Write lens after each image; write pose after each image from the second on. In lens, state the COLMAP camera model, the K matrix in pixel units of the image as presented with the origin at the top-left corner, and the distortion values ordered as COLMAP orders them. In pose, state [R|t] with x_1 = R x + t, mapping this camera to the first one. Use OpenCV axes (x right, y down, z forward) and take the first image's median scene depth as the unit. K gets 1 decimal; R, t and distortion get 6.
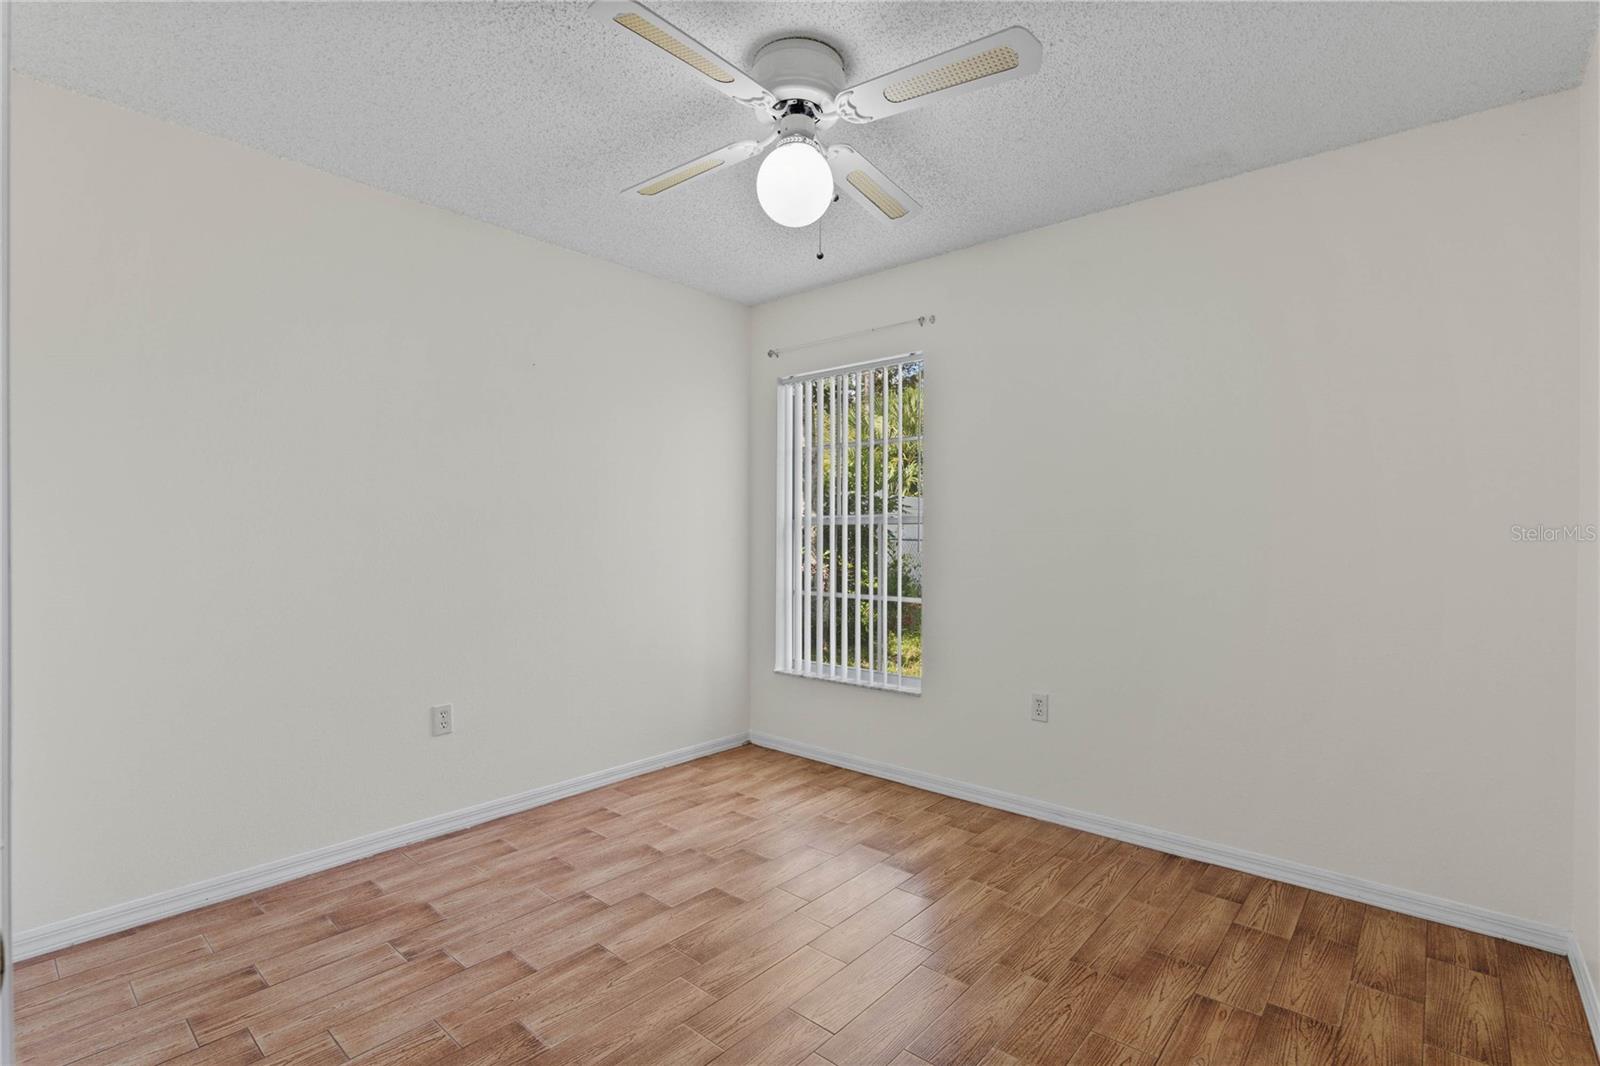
lens RADIAL K [[742.5, 0, 796.3], [0, 742.5, 527.9], [0, 0, 1]] dist [-0.021658, 0.005638]
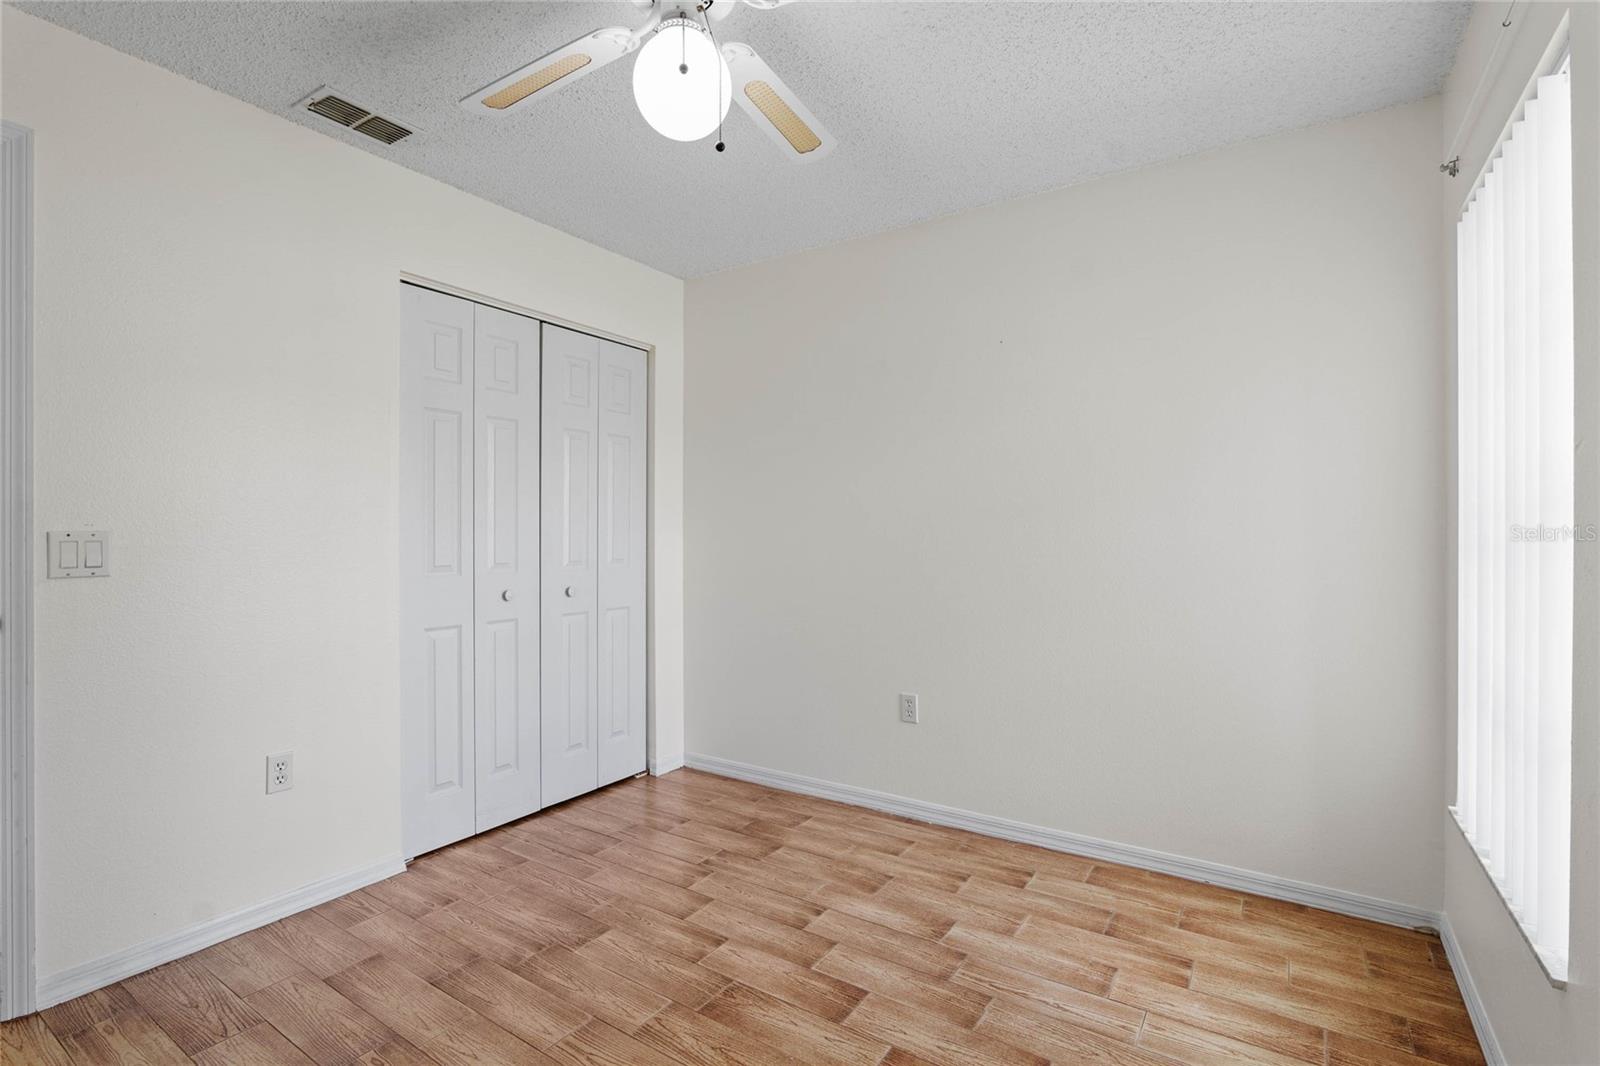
lens RADIAL K [[742.5, 0, 808.3], [0, 742.5, 540.2], [0, 0, 1]] dist [-0.021658, 0.005638]
pose [[0.136385, 0.007801, -0.990625, 0.572051], [0.009623, 0.999911, 0.009199, 0.011258], [0.990609, -0.010787, 0.136298, 0.759825]]
